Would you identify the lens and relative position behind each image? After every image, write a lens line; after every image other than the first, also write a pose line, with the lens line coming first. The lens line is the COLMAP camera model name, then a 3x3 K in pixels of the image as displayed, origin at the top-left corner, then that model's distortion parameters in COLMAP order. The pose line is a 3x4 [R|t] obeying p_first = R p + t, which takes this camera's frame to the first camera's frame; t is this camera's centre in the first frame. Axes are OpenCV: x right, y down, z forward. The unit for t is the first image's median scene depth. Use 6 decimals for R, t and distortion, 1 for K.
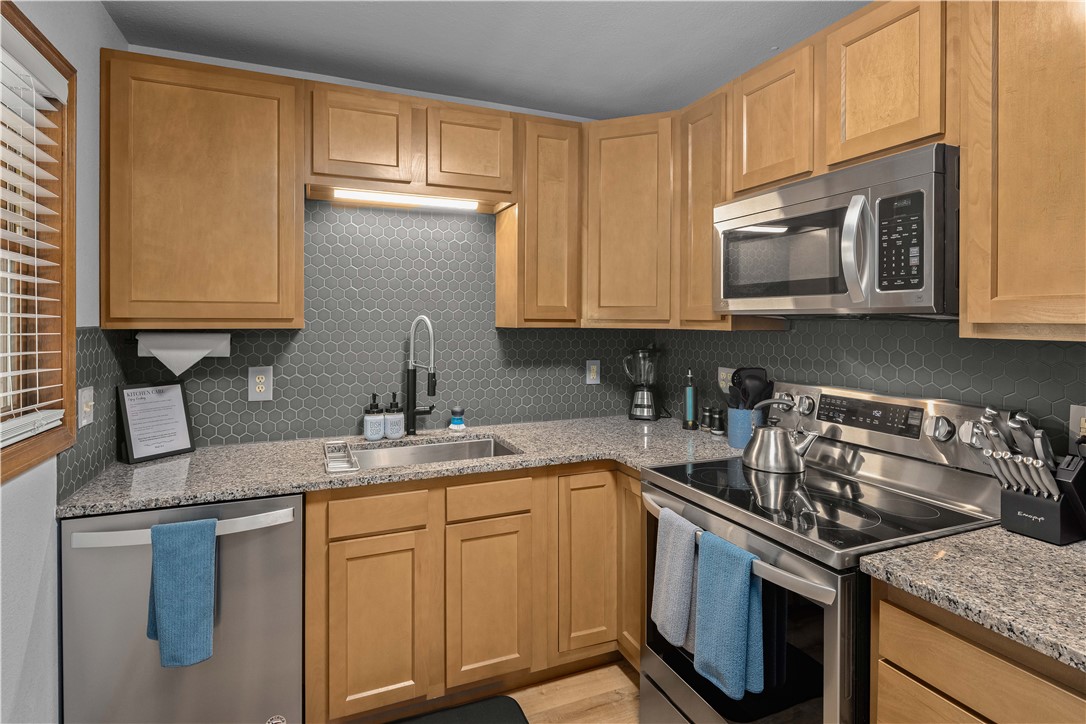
lens RADIAL K [[544.4, 0, 538.6], [0, 544.4, 324.1], [0, 0, 1]] dist [0.000829, -0.001000]
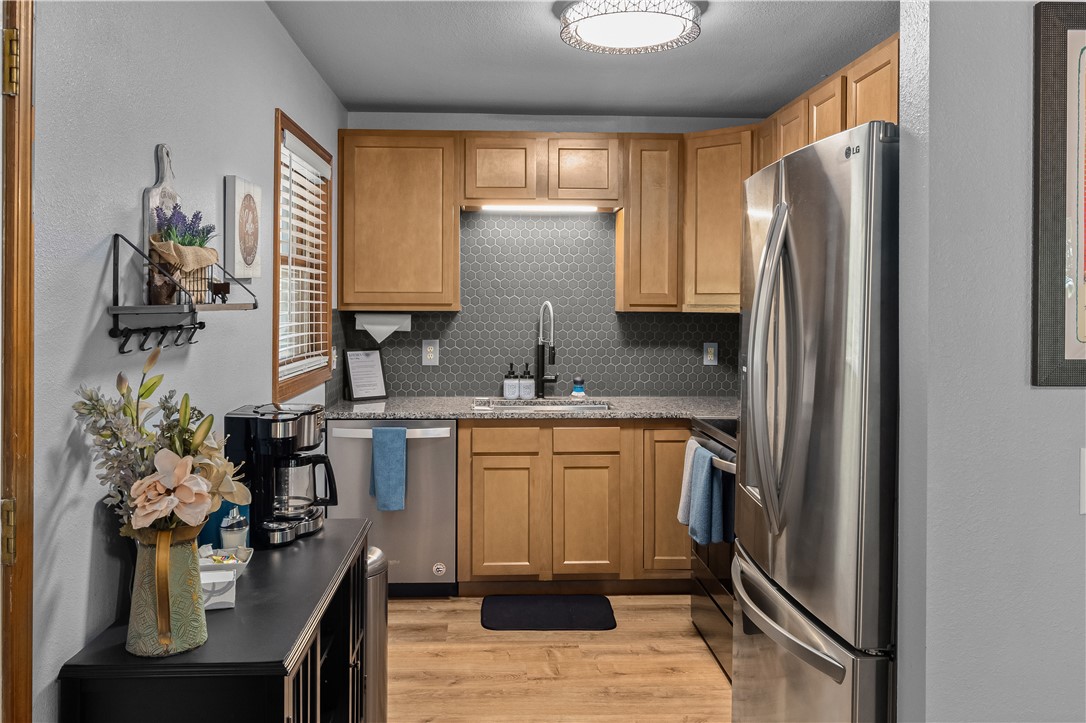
lens RADIAL K [[557.9, 0, 518.9], [0, 557.9, 316.7], [0, 0, 1]] dist [-0.000011, -0.000128]
pose [[0.951055, 0.008456, -0.308907, 0.151361], [-0.004168, 0.999886, 0.014538, 0.001356], [0.308994, -0.012538, 0.950981, -0.301054]]
